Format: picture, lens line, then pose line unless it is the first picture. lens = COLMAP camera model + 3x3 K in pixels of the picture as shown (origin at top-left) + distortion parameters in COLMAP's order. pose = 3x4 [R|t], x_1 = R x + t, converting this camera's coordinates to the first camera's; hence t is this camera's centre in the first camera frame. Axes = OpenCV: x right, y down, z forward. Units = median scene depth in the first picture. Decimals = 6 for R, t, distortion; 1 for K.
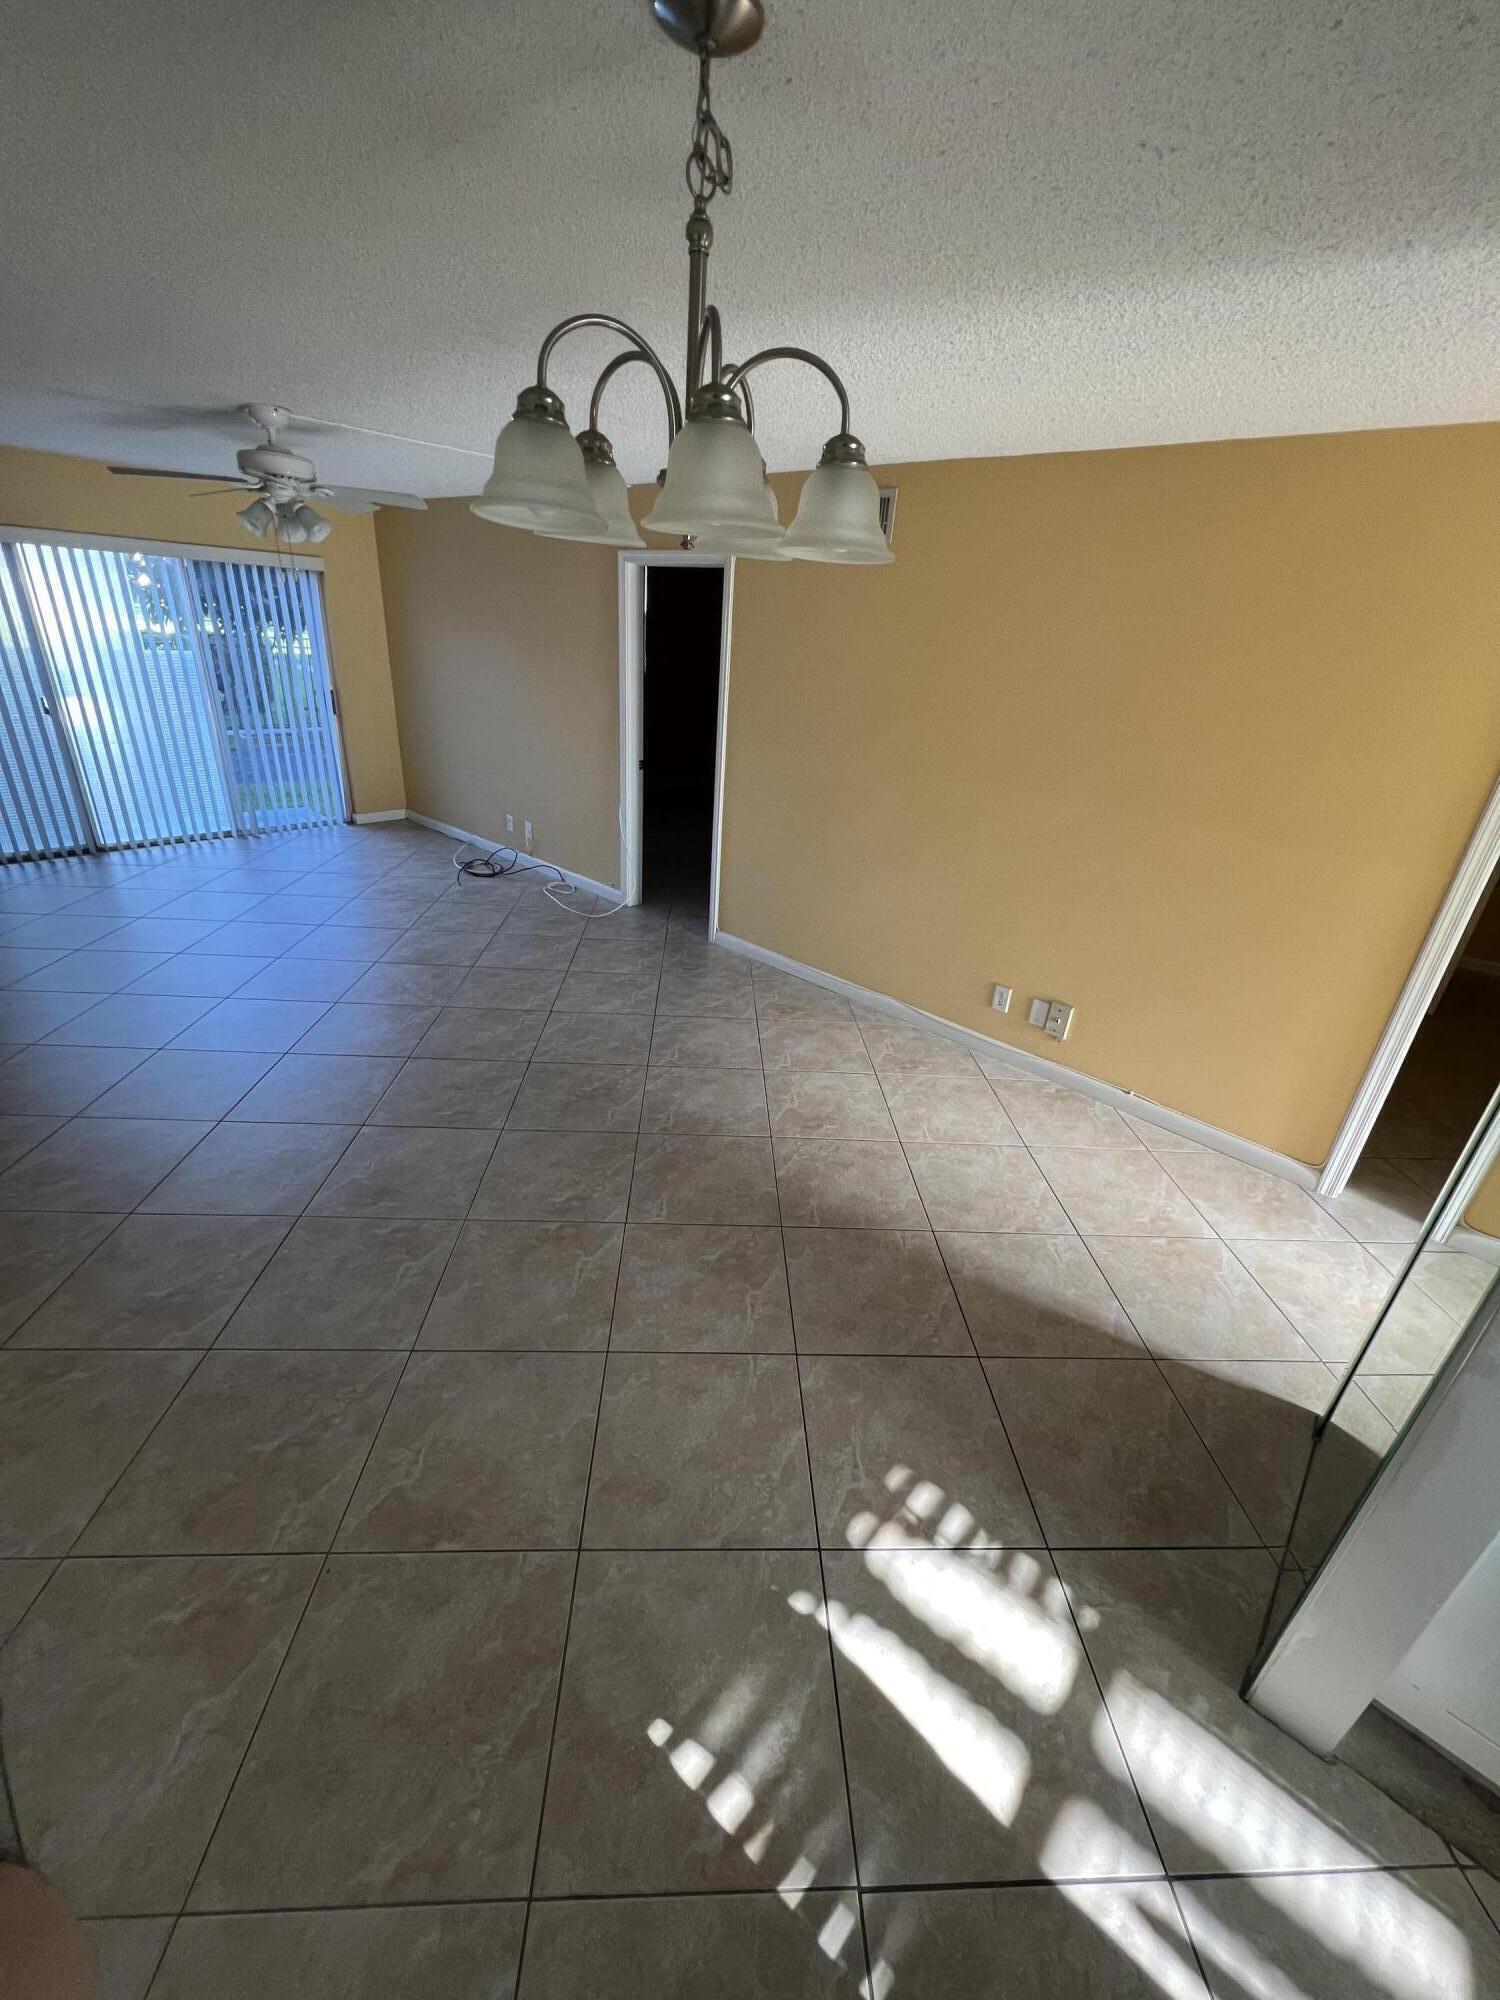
lens RADIAL K [[799.3, 0, 756.6], [0, 799.3, 1001.1], [0, 0, 1]] dist [-0.004577, 0.000682]
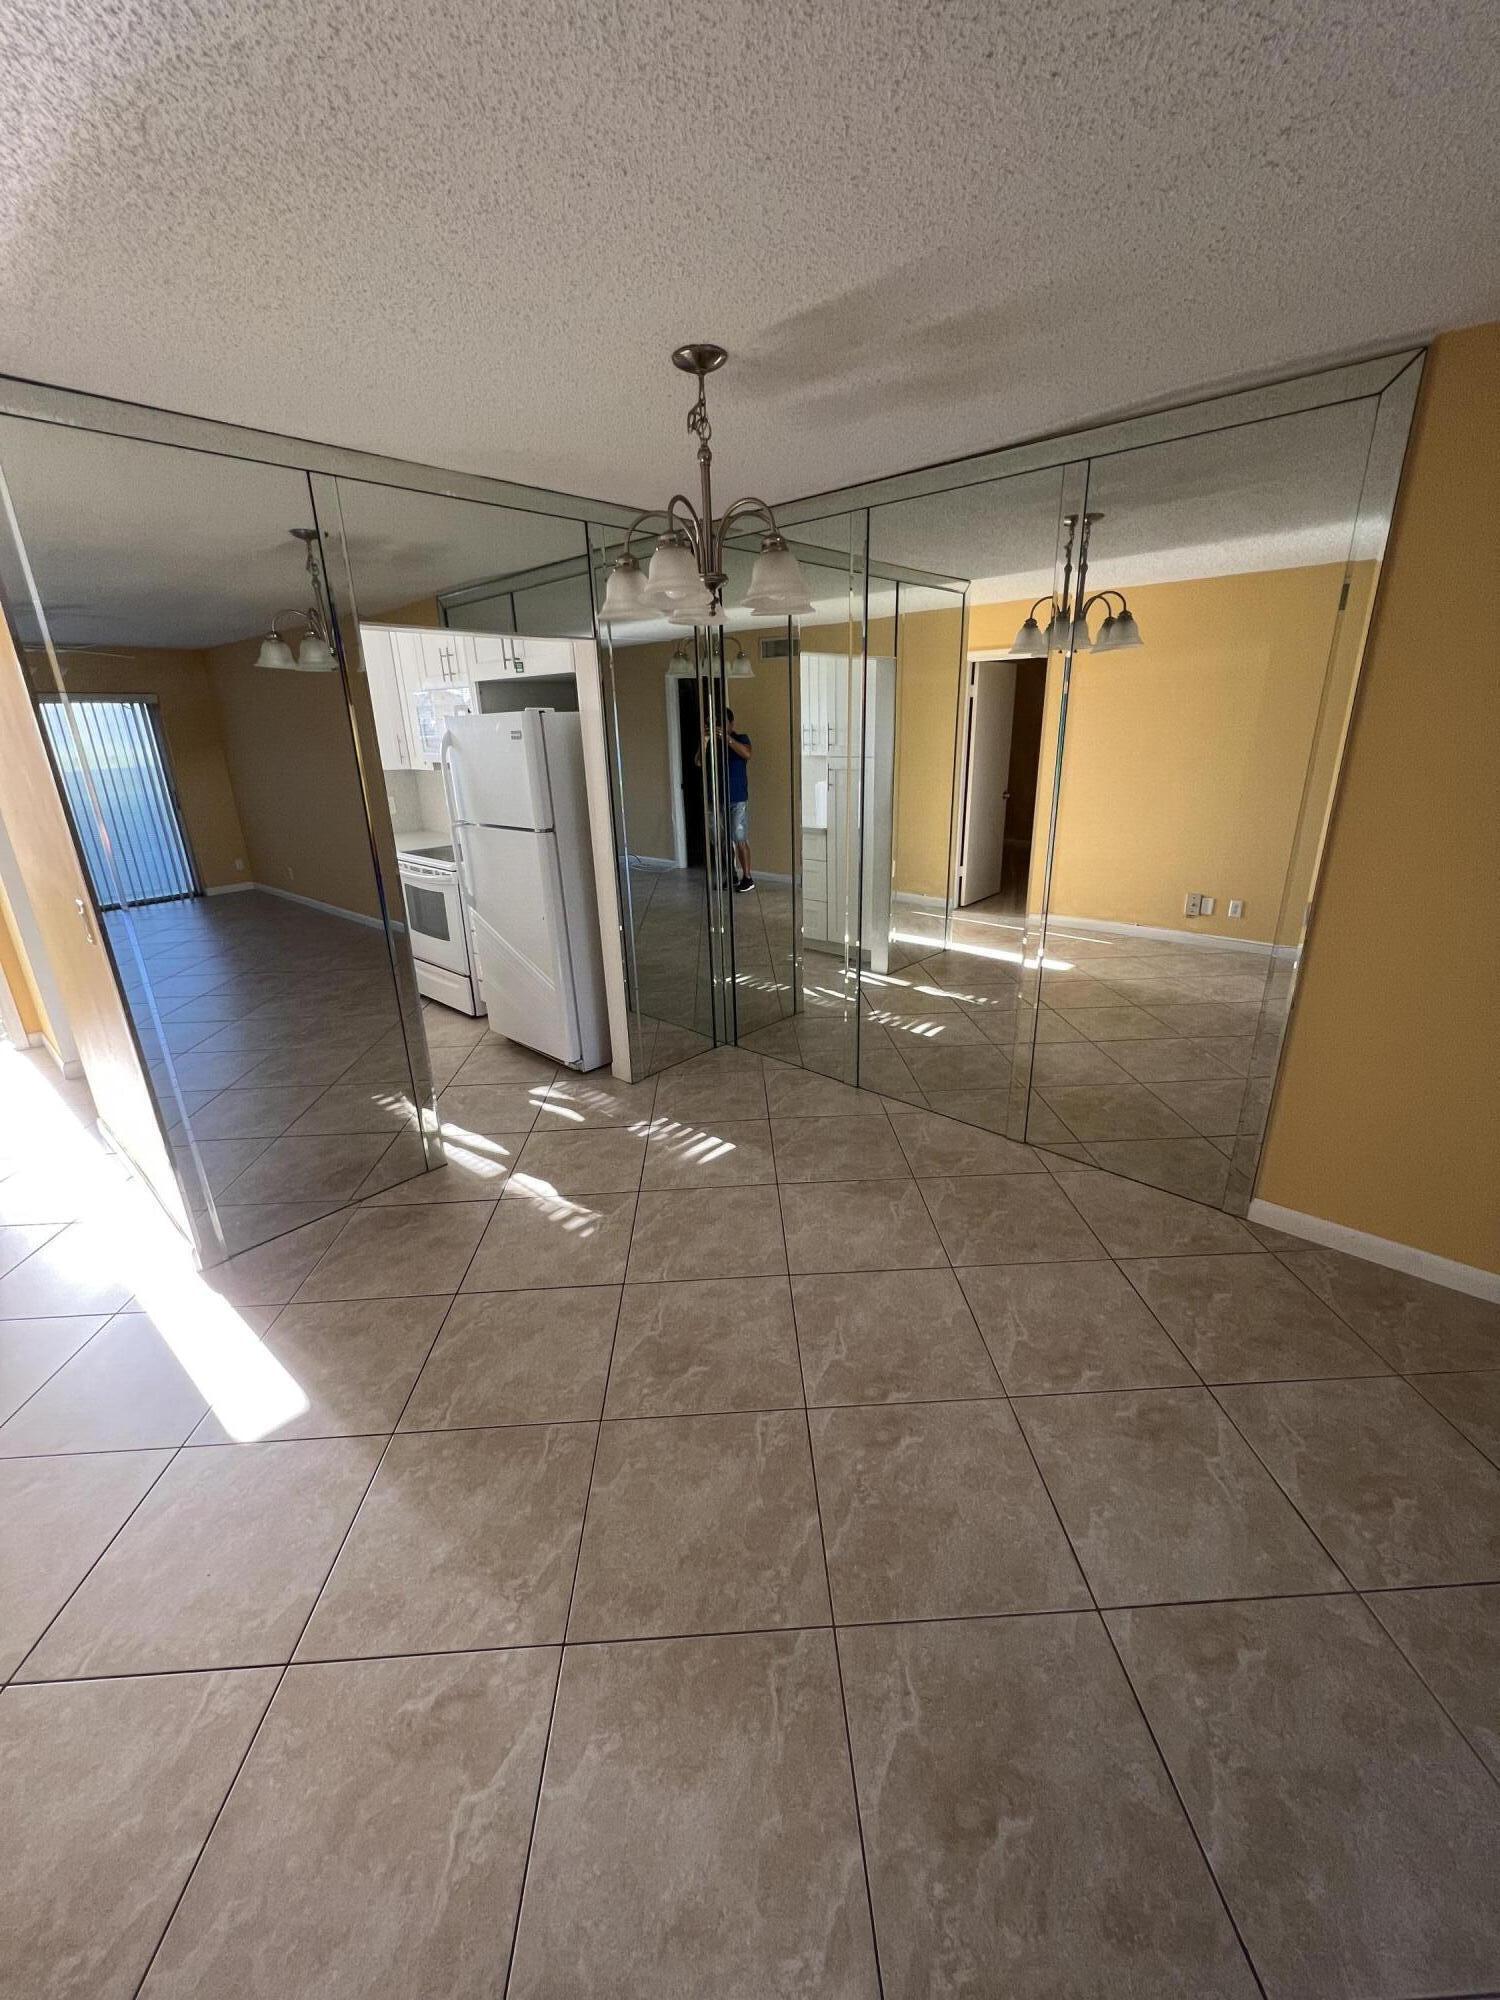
lens RADIAL K [[799.3, 0, 756.6], [0, 799.3, 1001.1], [0, 0, 1]] dist [-0.004577, 0.000682]
pose [[-0.999010, -0.043386, -0.009821, -0.079189], [-0.037825, 0.712303, 0.700852, -0.461774], [-0.023412, 0.700530, -0.713239, 1.098021]]
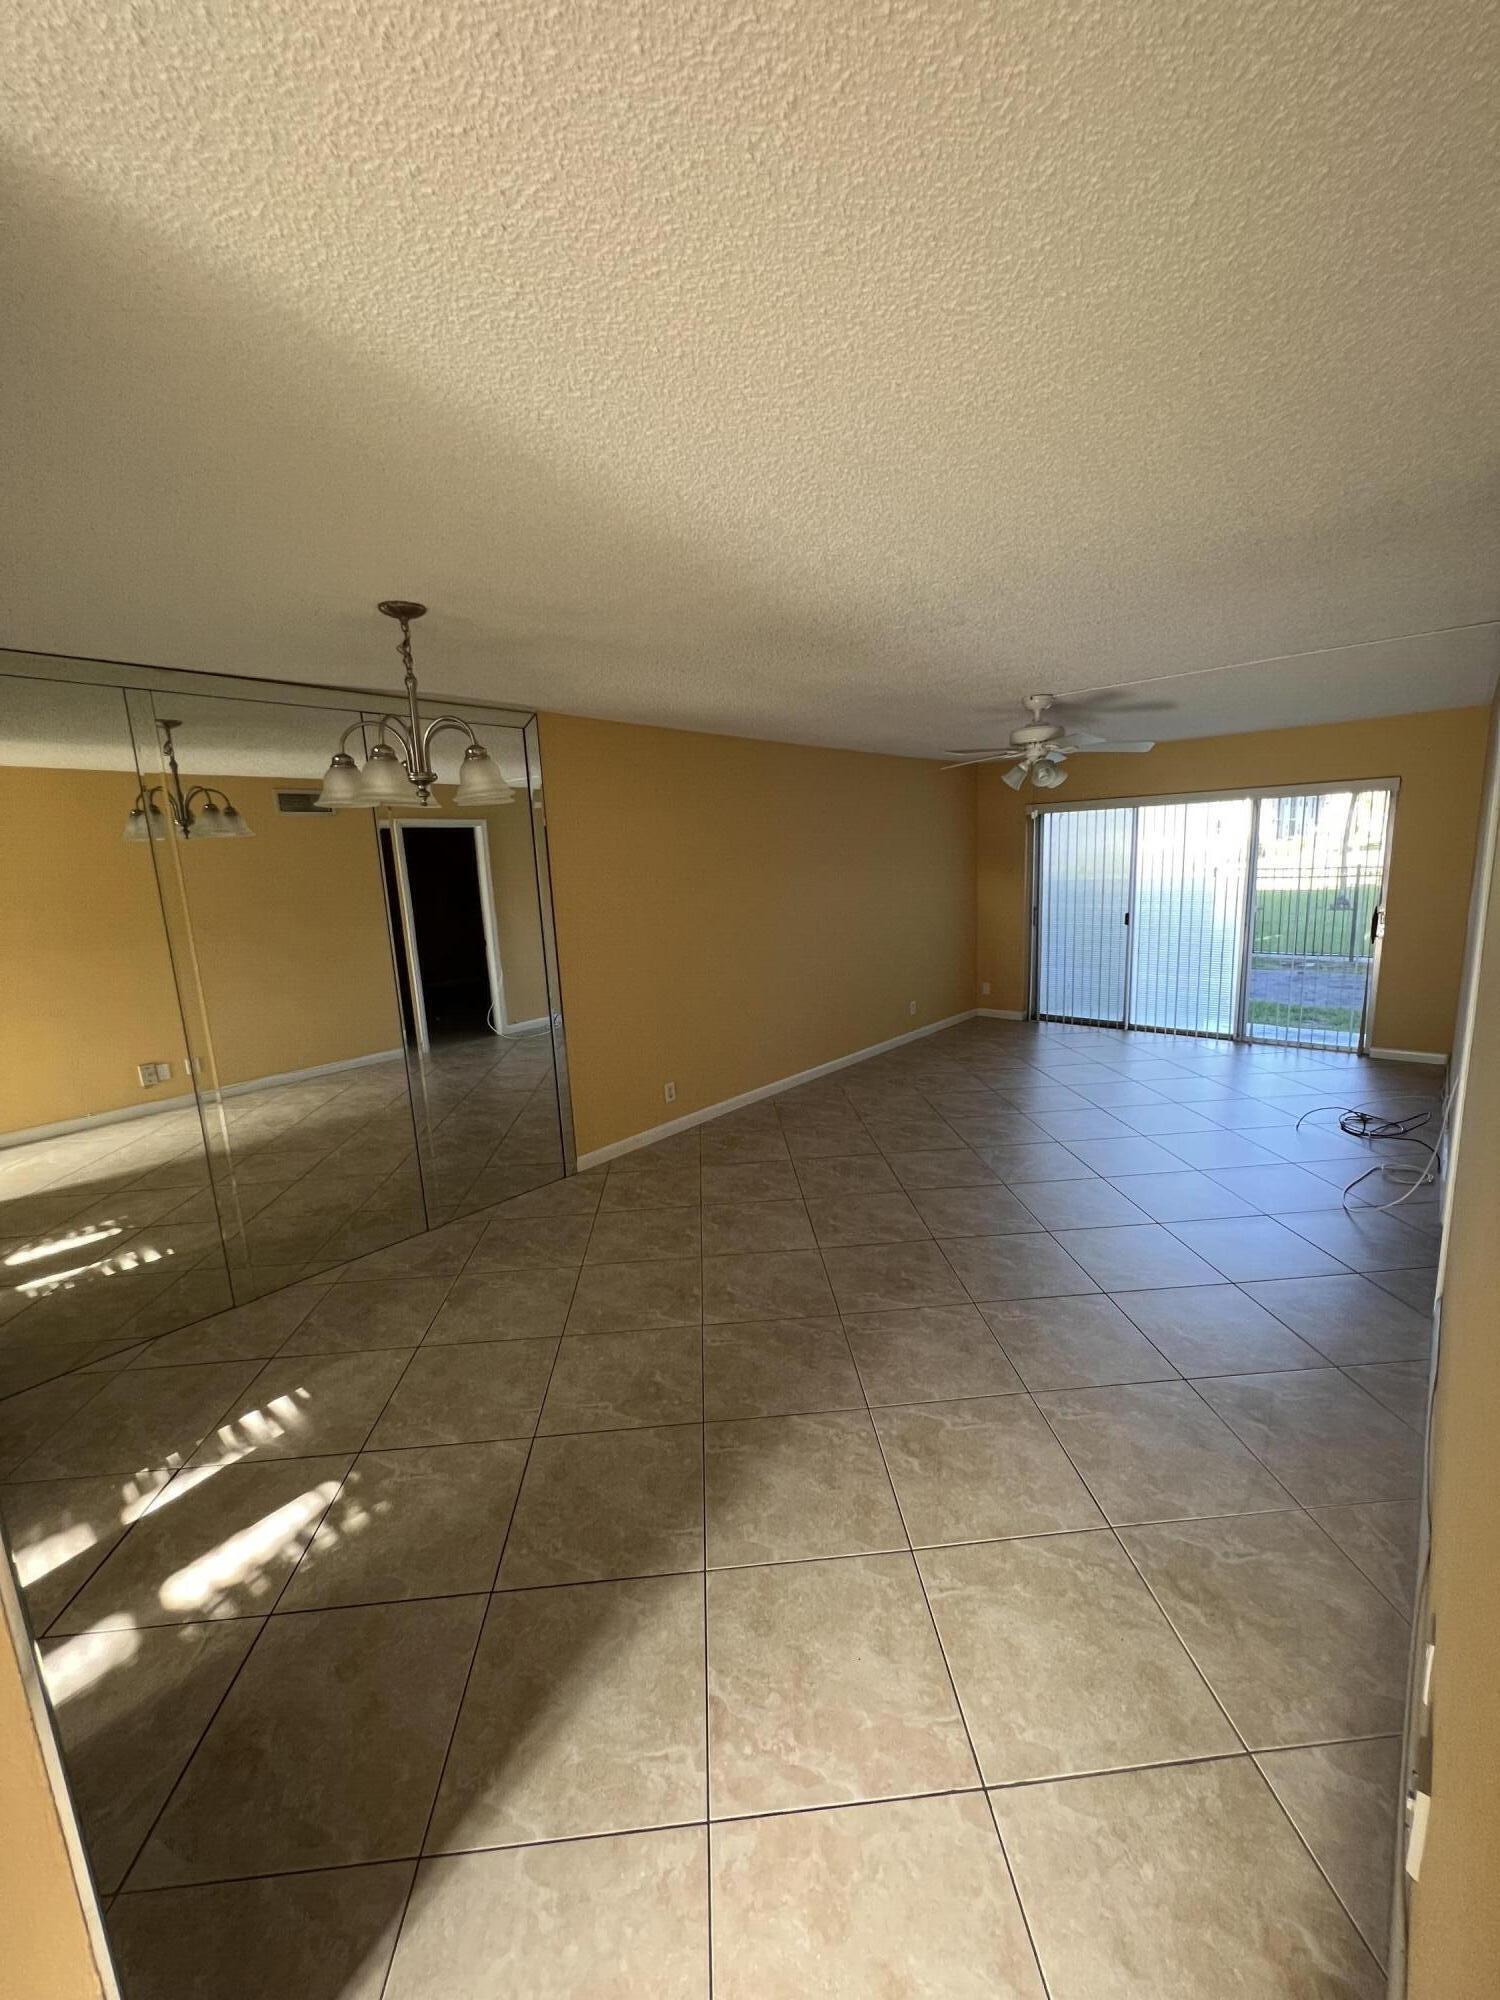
lens RADIAL K [[799.3, 0, 756.6], [0, 799.3, 1001.1], [0, 0, 1]] dist [-0.004577, 0.000682]
pose [[0.020156, 0.115736, -0.993075, 0.781295], [-0.386018, 0.917158, 0.099054, -0.245252], [0.922271, 0.381348, 0.063162, 0.711033]]
